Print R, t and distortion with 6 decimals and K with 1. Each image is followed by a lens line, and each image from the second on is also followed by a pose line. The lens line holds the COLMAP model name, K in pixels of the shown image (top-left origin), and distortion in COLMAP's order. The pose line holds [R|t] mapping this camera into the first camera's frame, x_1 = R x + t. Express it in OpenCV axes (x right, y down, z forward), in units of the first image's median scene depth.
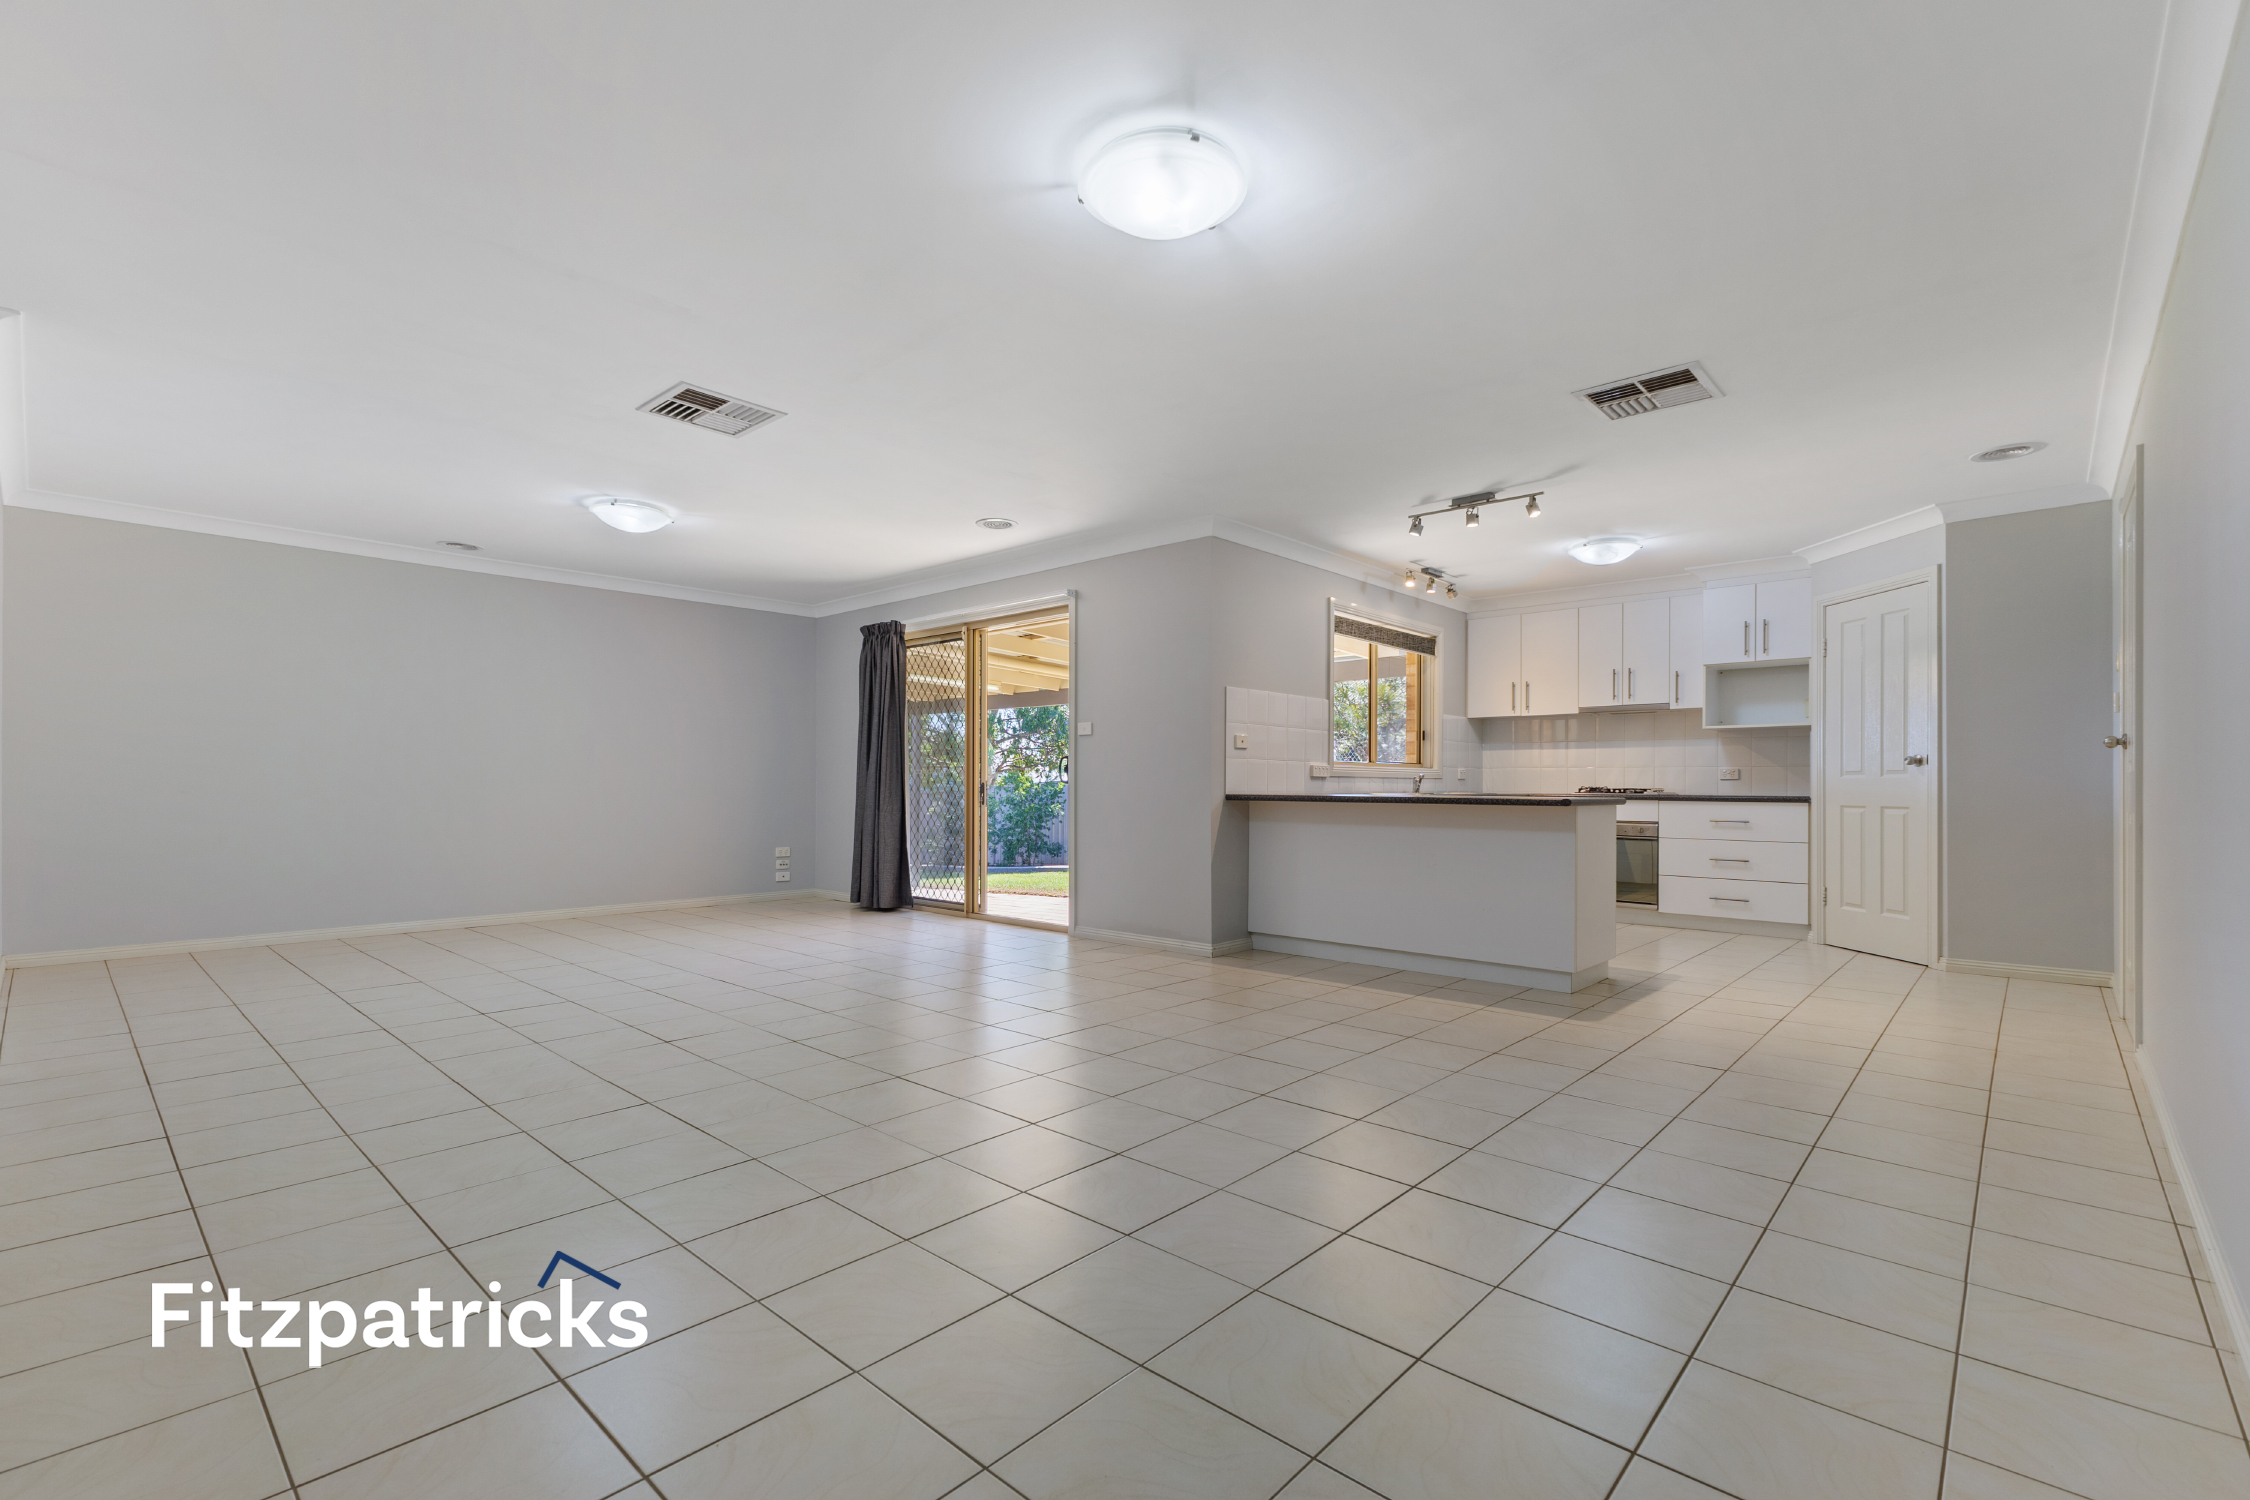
lens RADIAL K [[984.7, 0, 1105.1], [0, 984.7, 801.2], [0, 0, 1]] dist [0.005917, 0.000218]
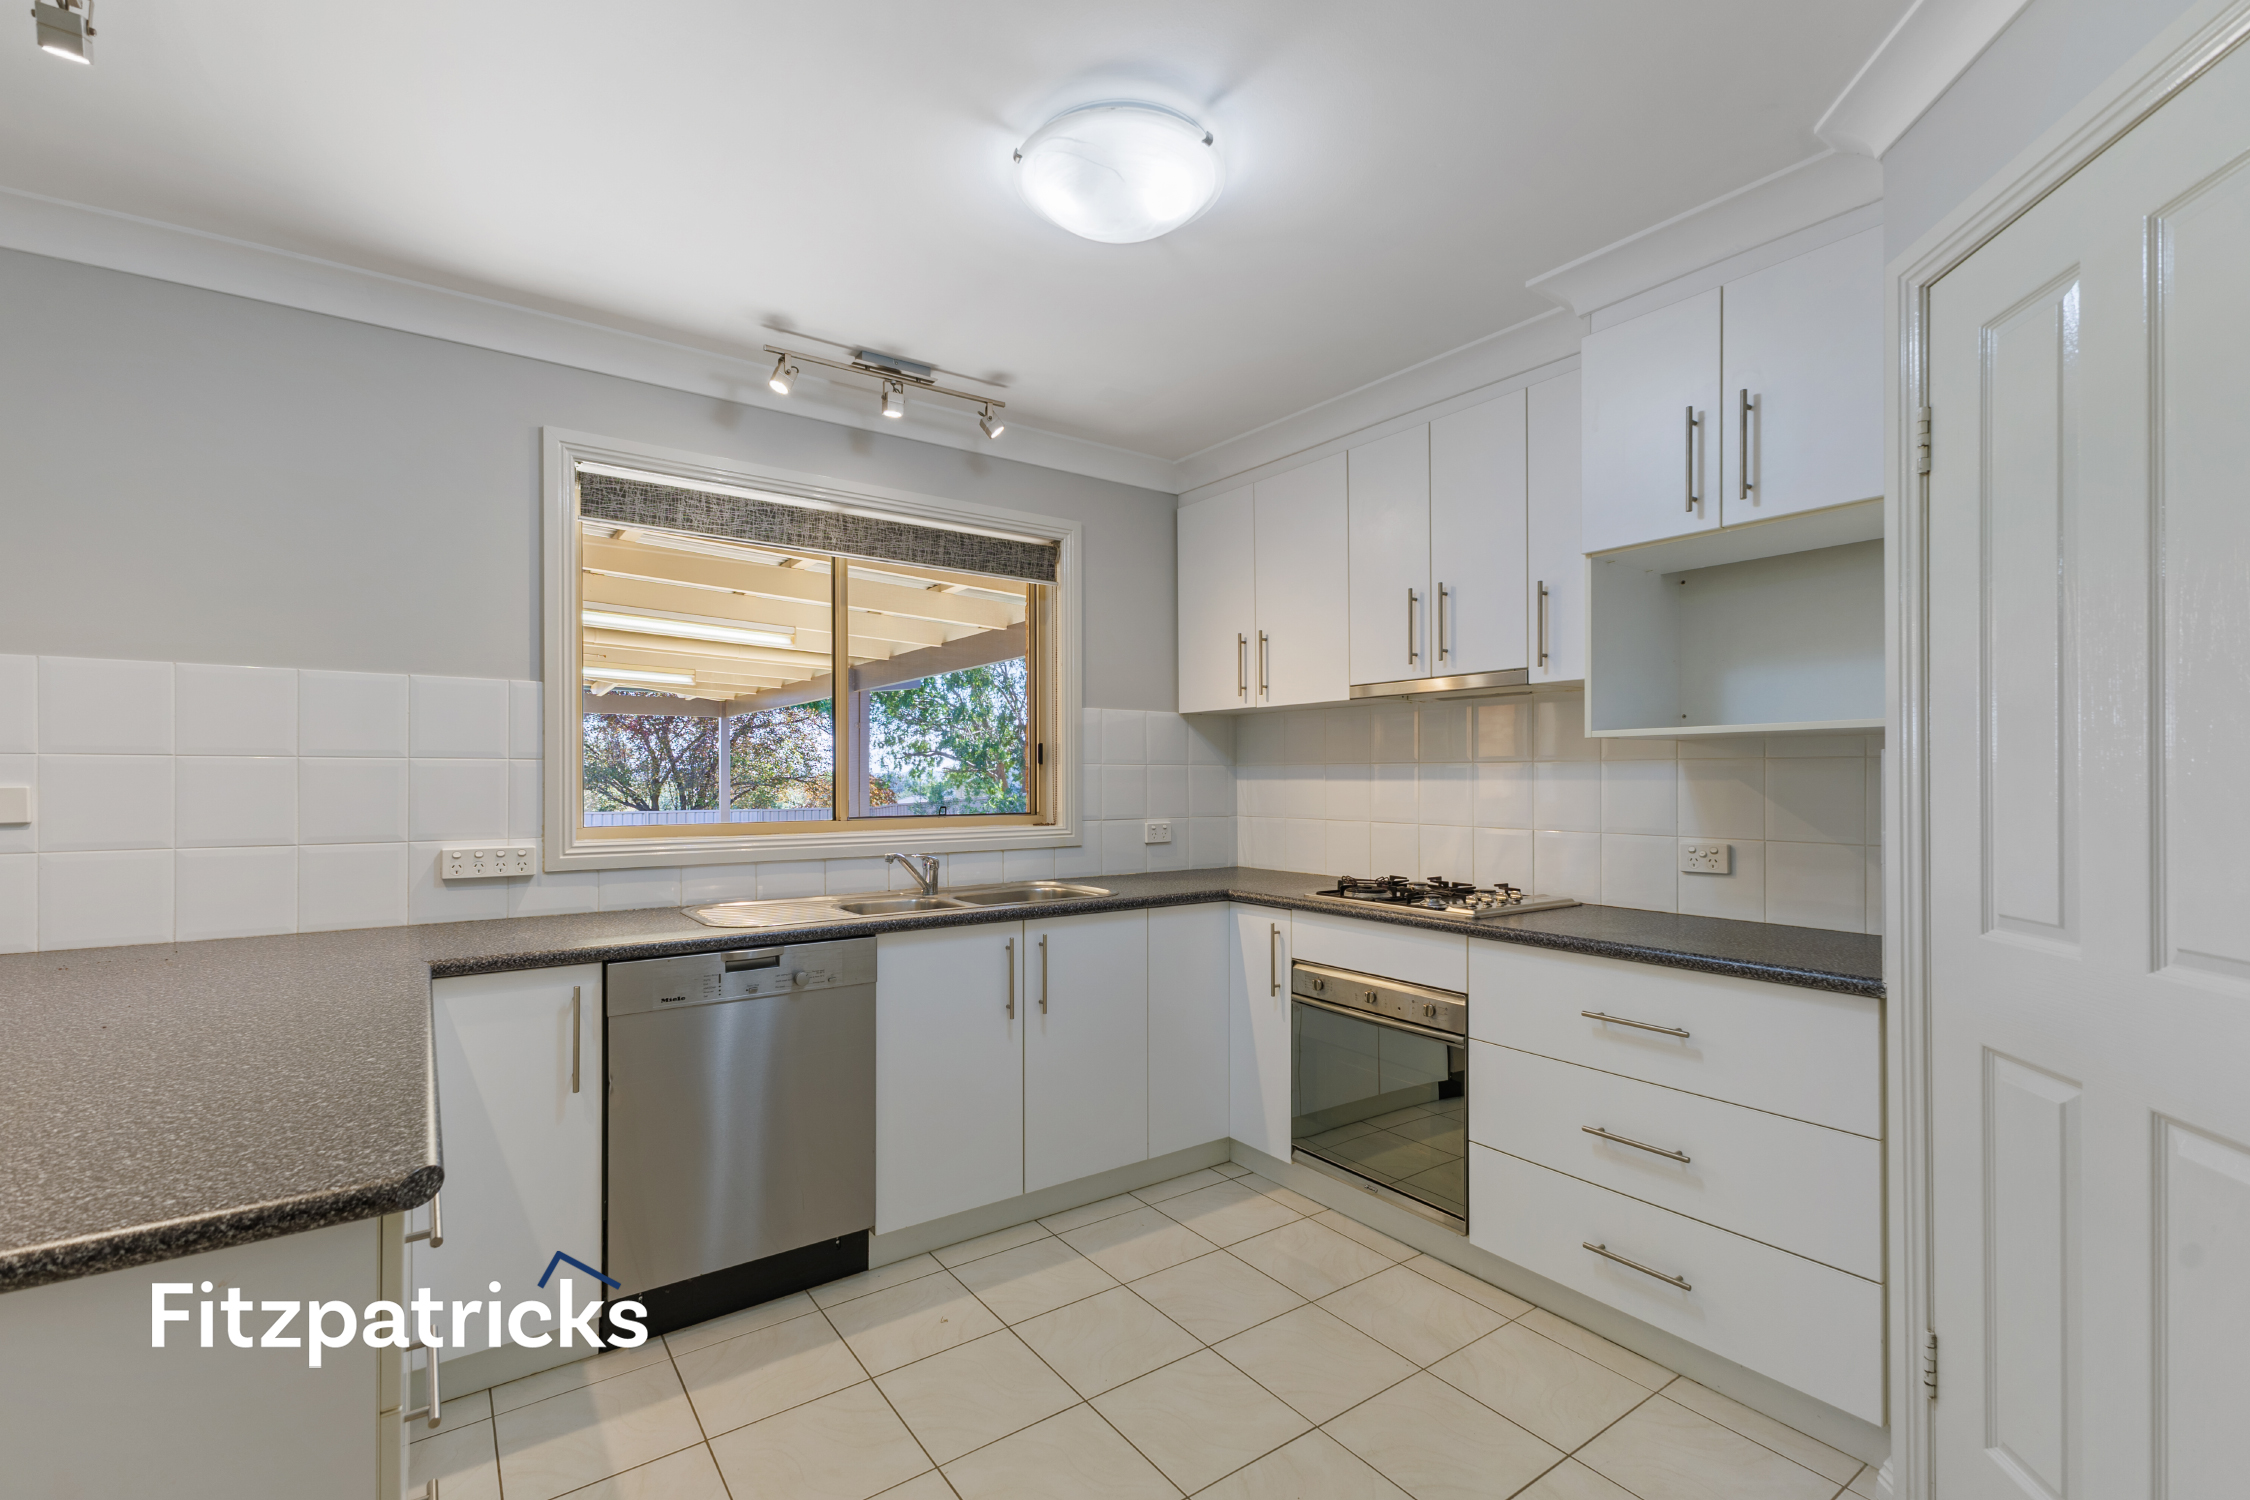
lens RADIAL K [[984.7, 0, 1107.4], [0, 984.7, 796.8], [0, 0, 1]] dist [0.005917, 0.000218]
pose [[0.981764, -0.002724, -0.190085, 0.486378], [0.002858, 0.999996, 0.000432, -0.051410], [0.190083, -0.000967, 0.981768, 0.601149]]
